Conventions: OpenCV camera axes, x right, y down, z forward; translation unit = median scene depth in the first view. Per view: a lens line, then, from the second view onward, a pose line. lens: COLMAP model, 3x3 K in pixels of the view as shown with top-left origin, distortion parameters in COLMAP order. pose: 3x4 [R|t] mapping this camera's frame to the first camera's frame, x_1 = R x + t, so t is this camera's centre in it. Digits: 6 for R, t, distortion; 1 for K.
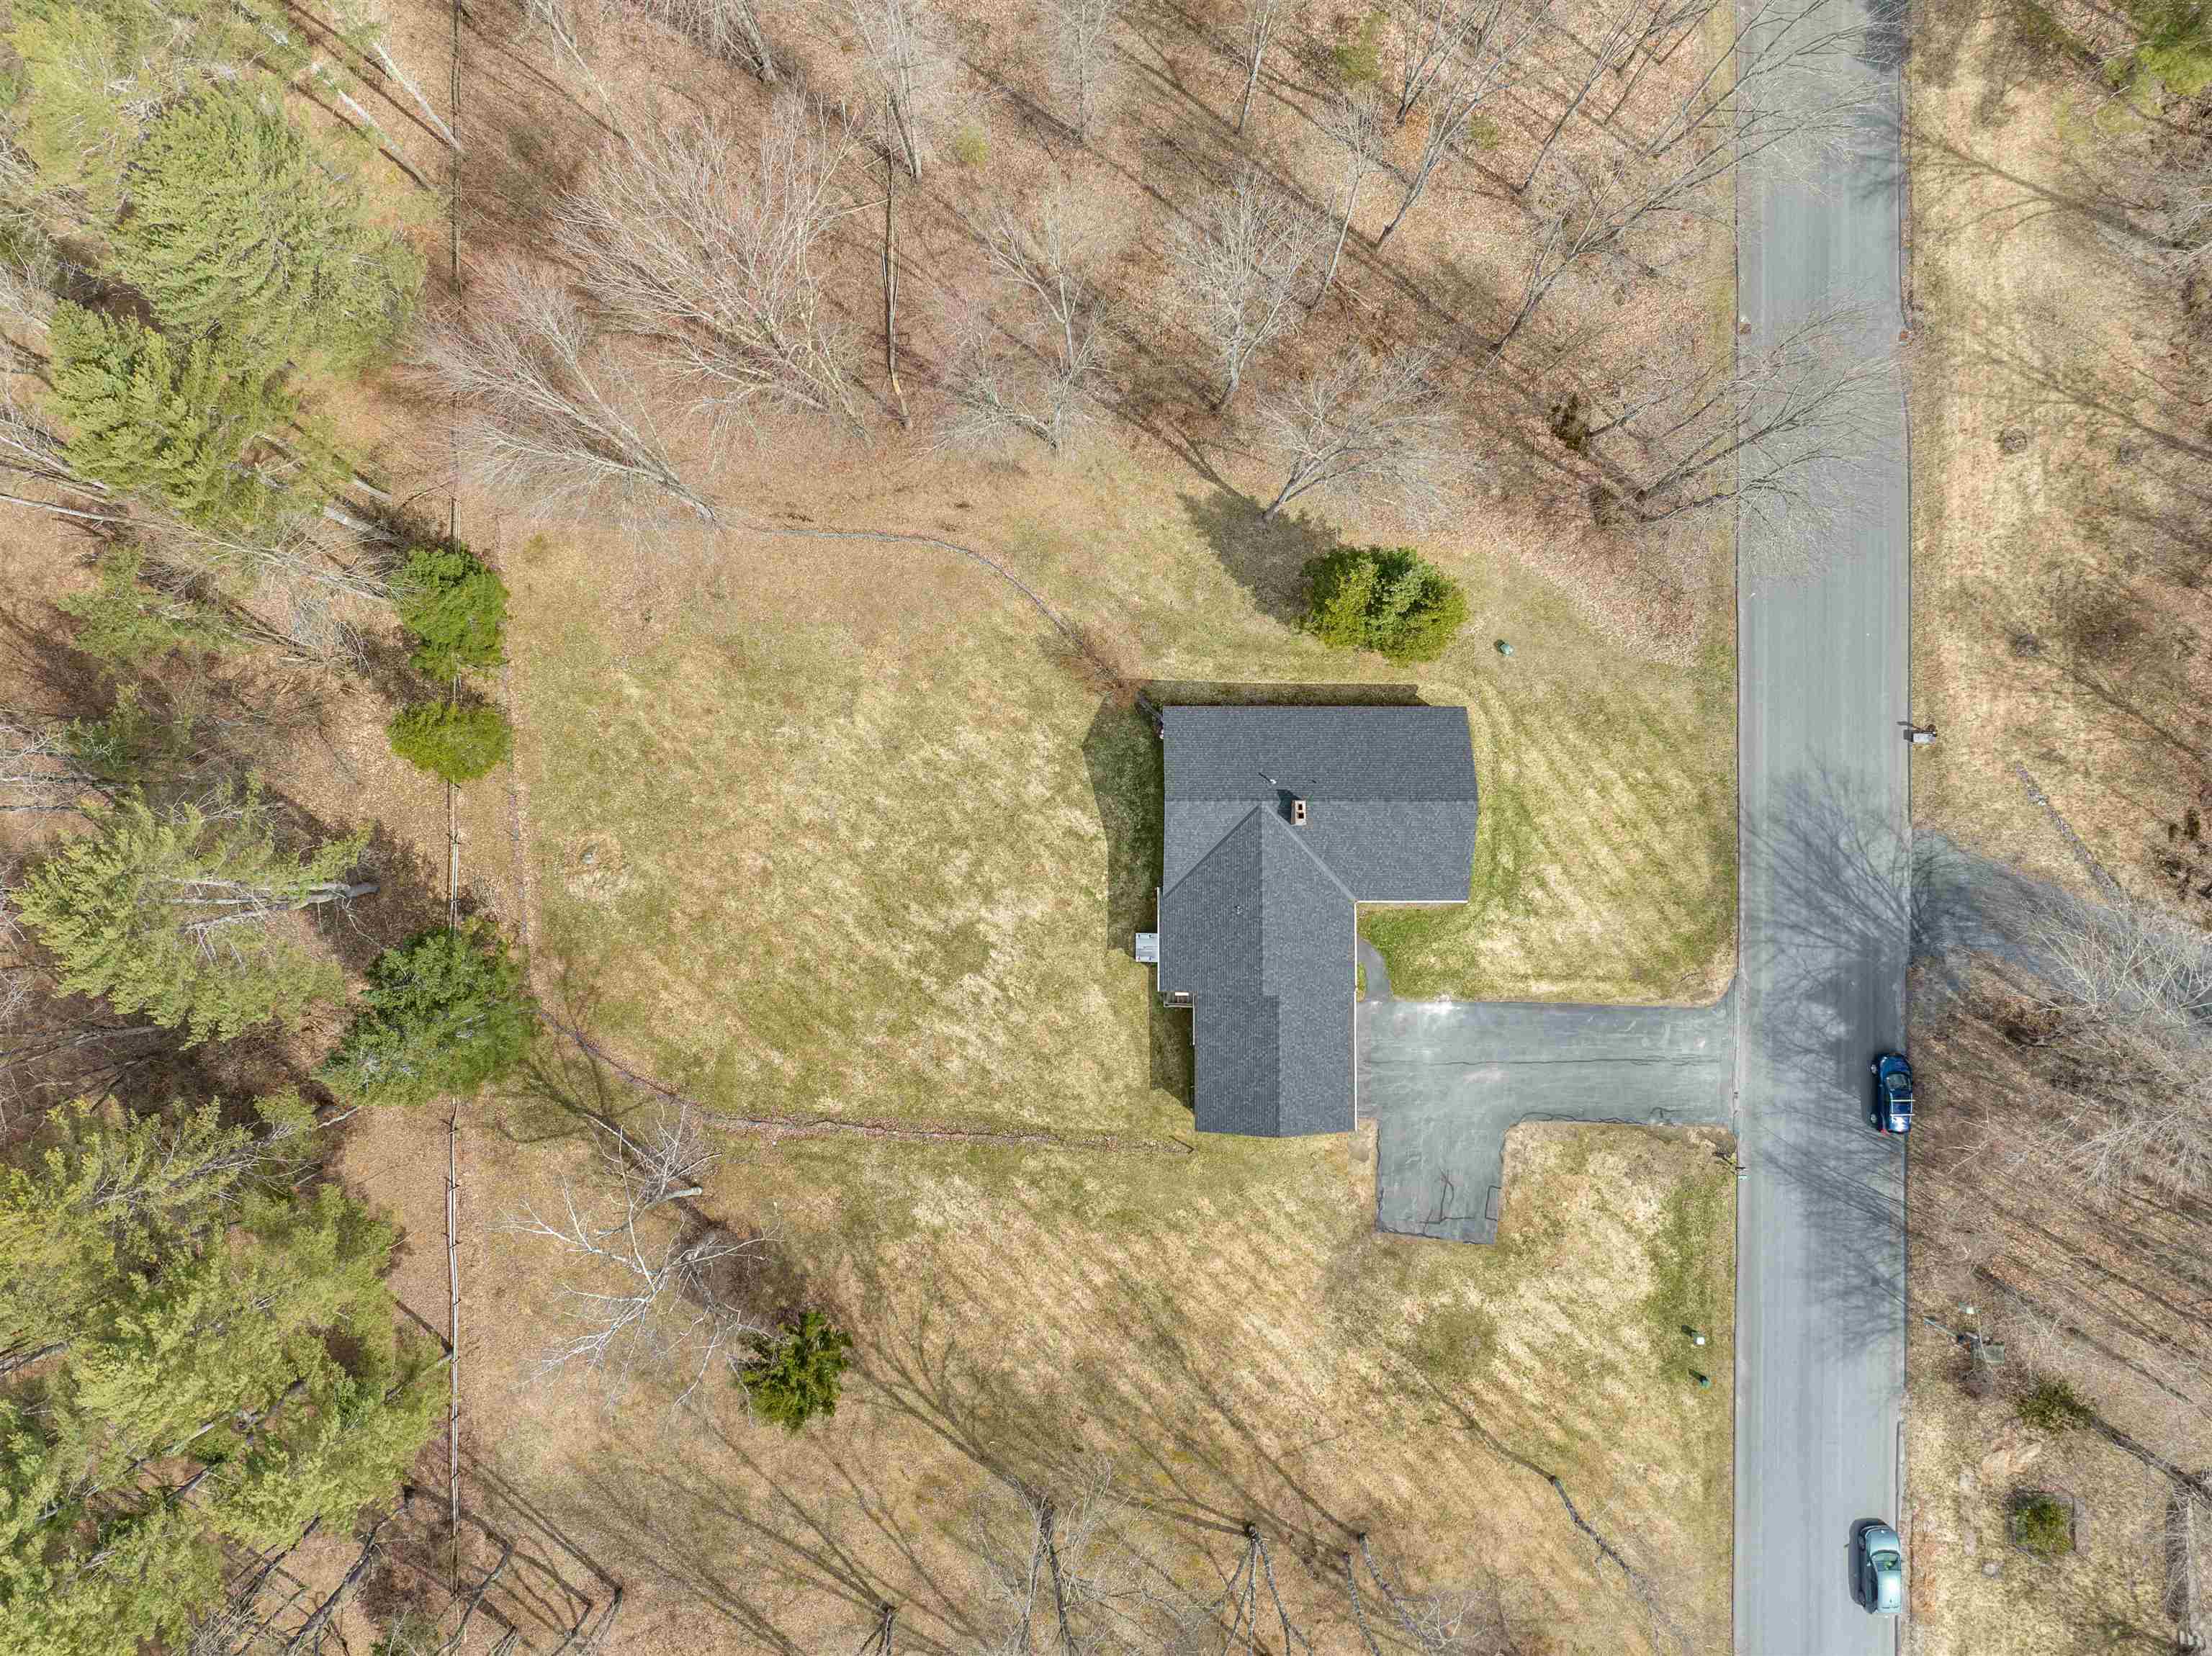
lens RADIAL K [[1556.5, 0, 1110.5], [0, 1556.5, 813.9], [0, 0, 1]] dist [-0.033042, -0.008398]
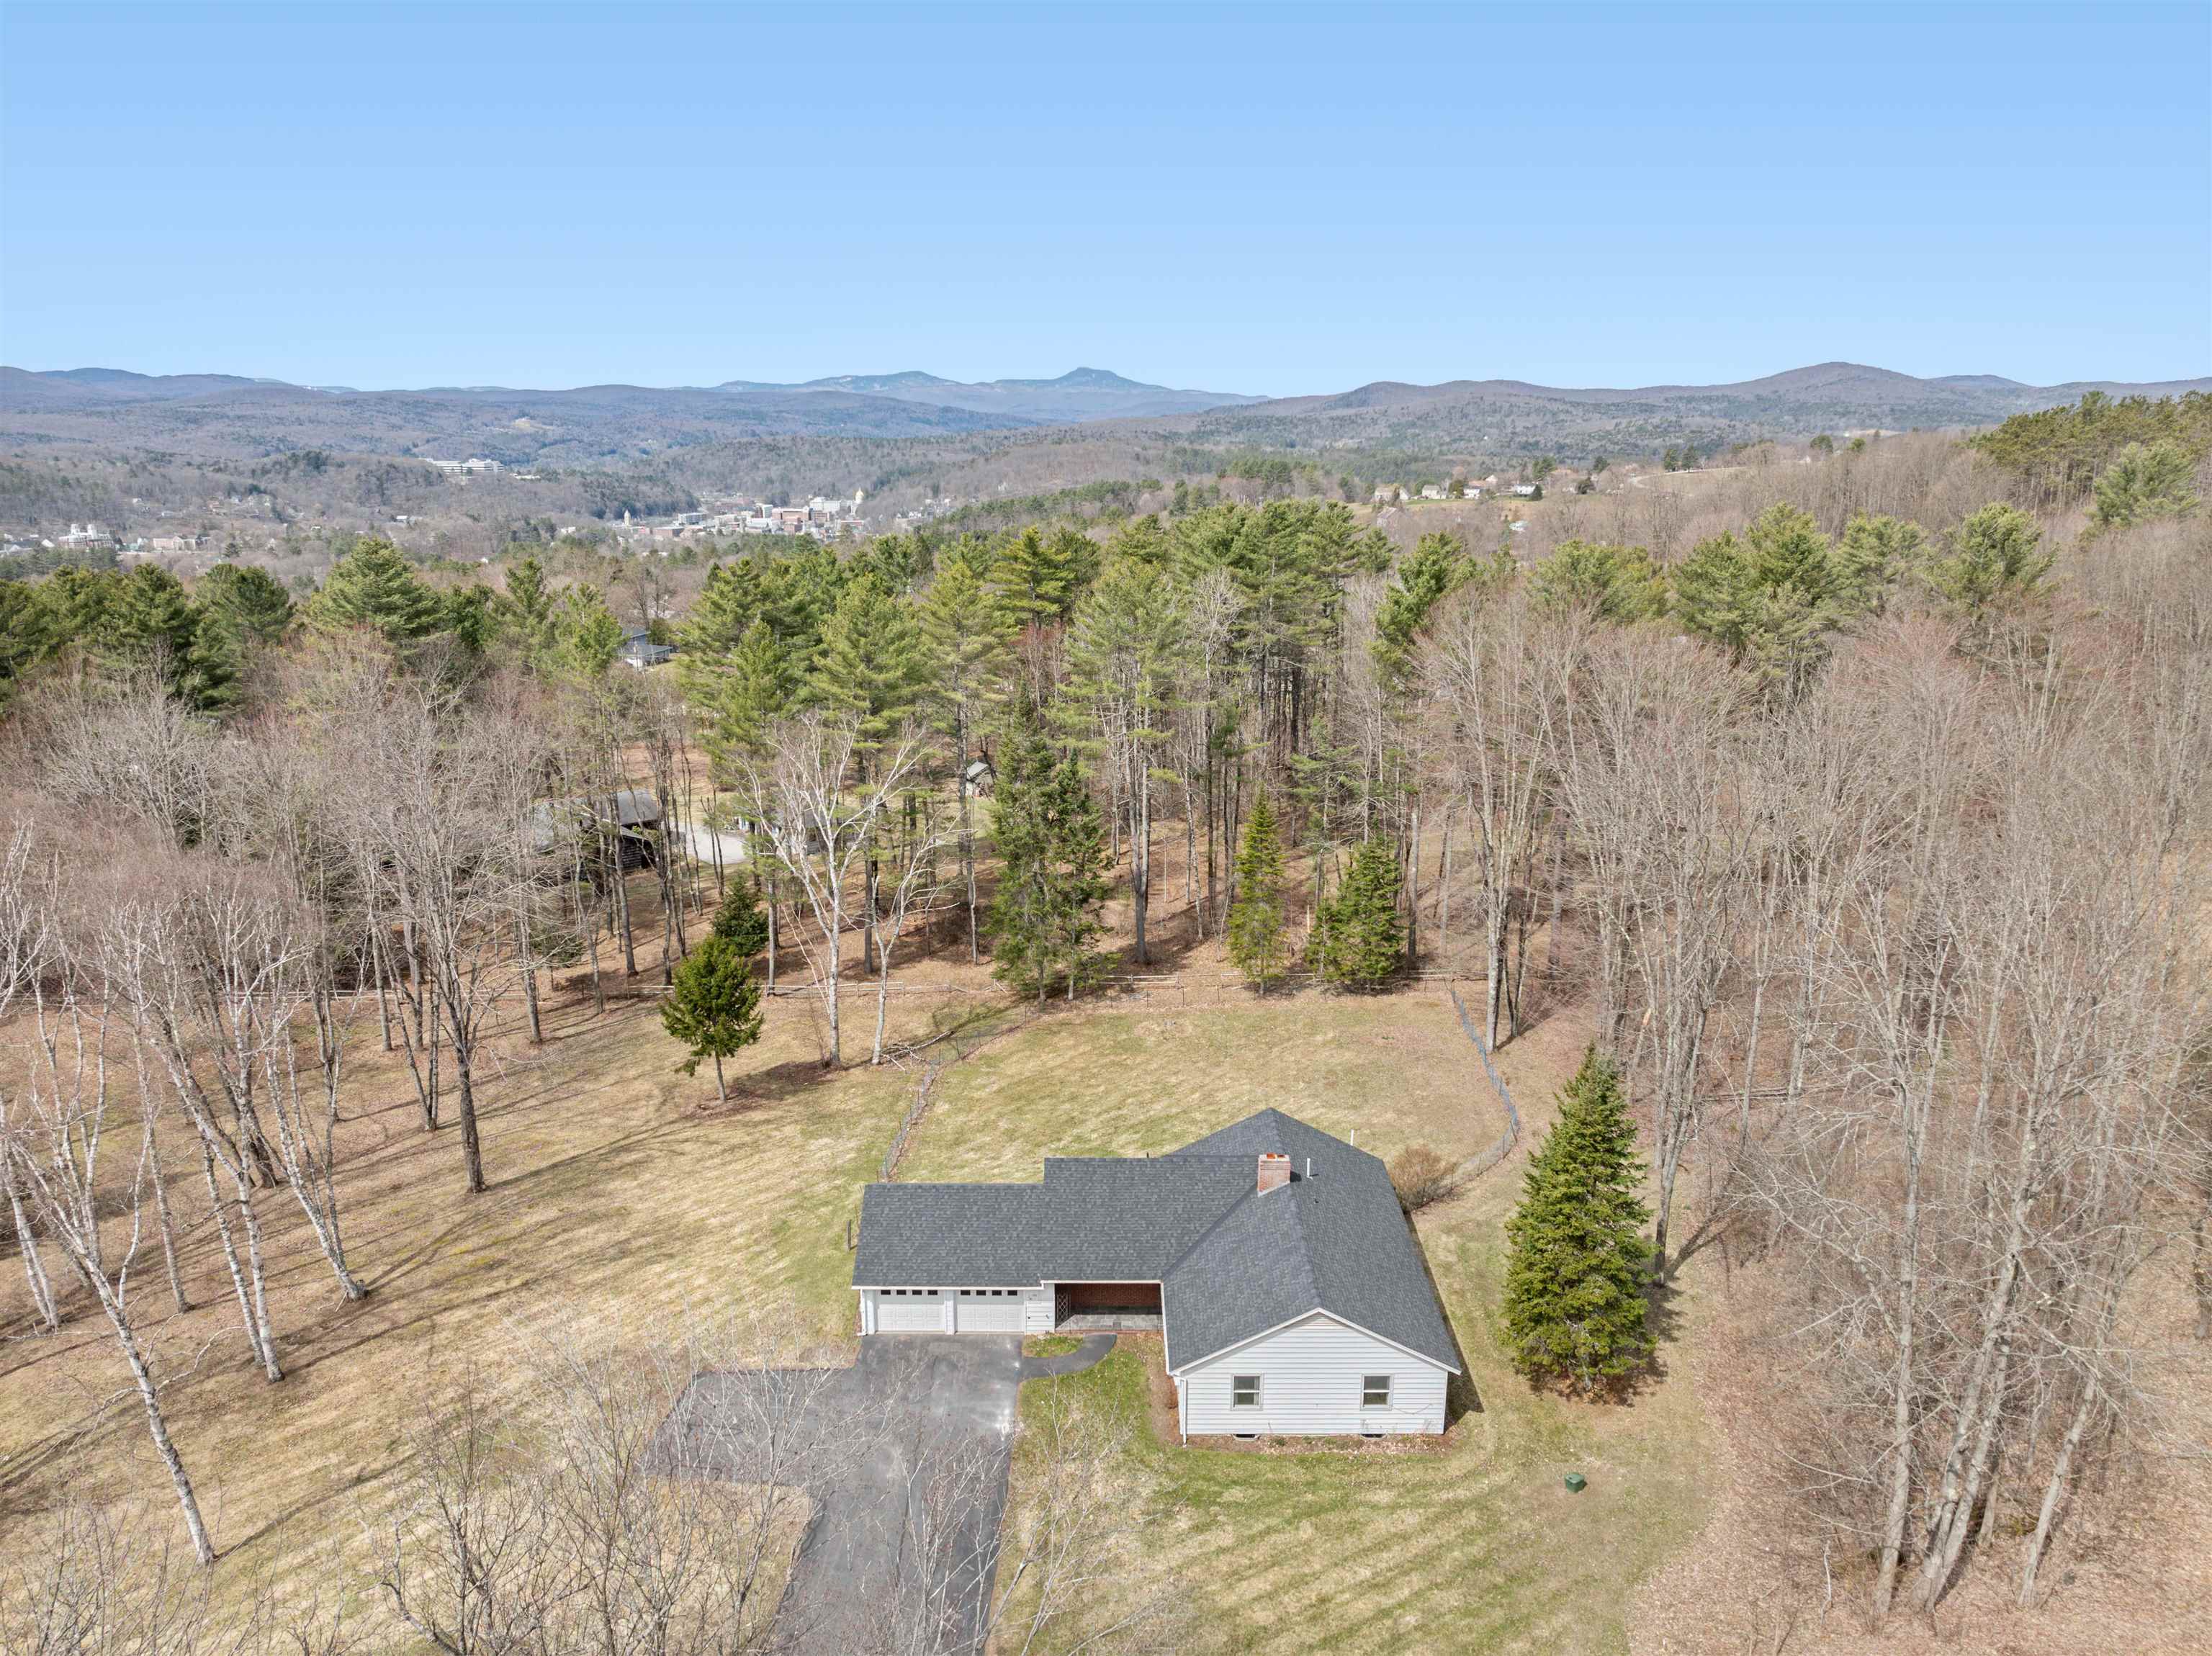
lens RADIAL K [[1556.5, 0, 1103.7], [0, 1556.5, 818.0], [0, 0, 1]] dist [-0.033042, -0.008398]
pose [[0.003539, 0.248208, -0.968700, 0.776549], [-0.998203, 0.058827, 0.011426, 0.058383], [0.059822, 0.966919, 0.247970, 0.577353]]
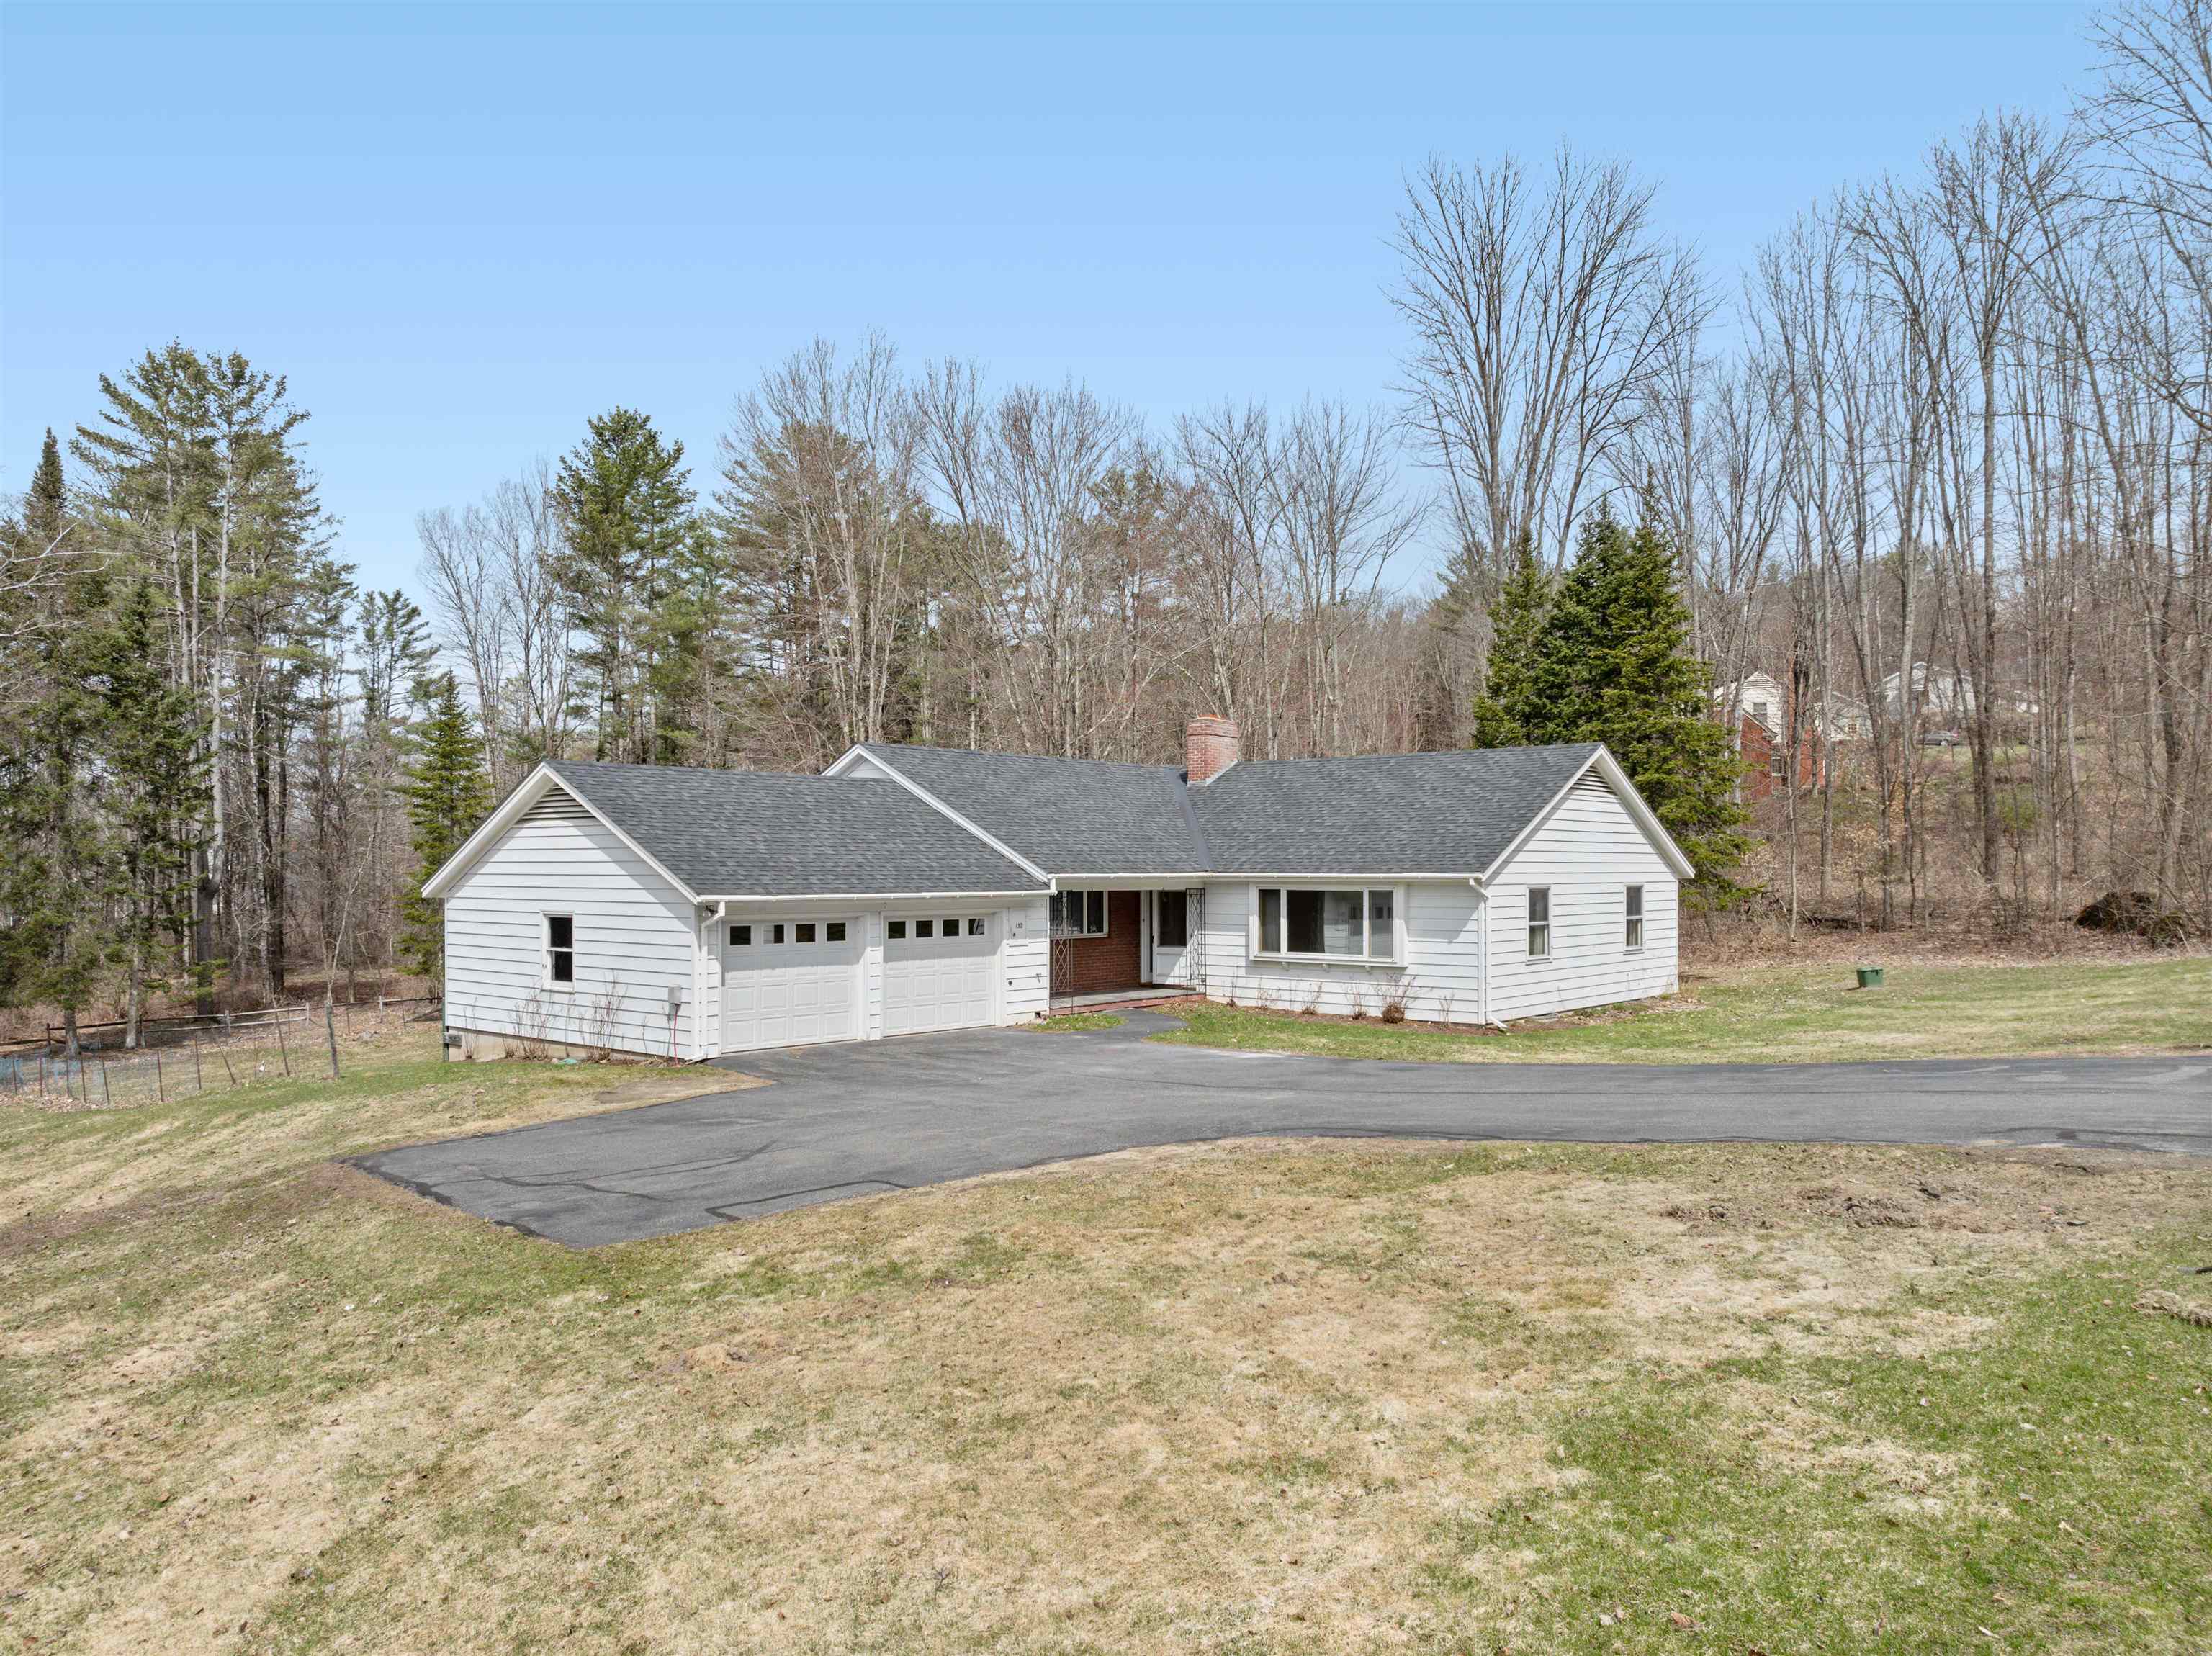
lens RADIAL K [[1556.5, 0, 1114.1], [0, 1556.5, 877.5], [0, 0, 1]] dist [-0.033042, -0.008398]
pose [[0.766309, 0.004665, -0.642455, 0.367509], [-0.641321, 0.065378, -0.764482, 0.345046], [0.038436, 0.997850, 0.053091, 0.935251]]
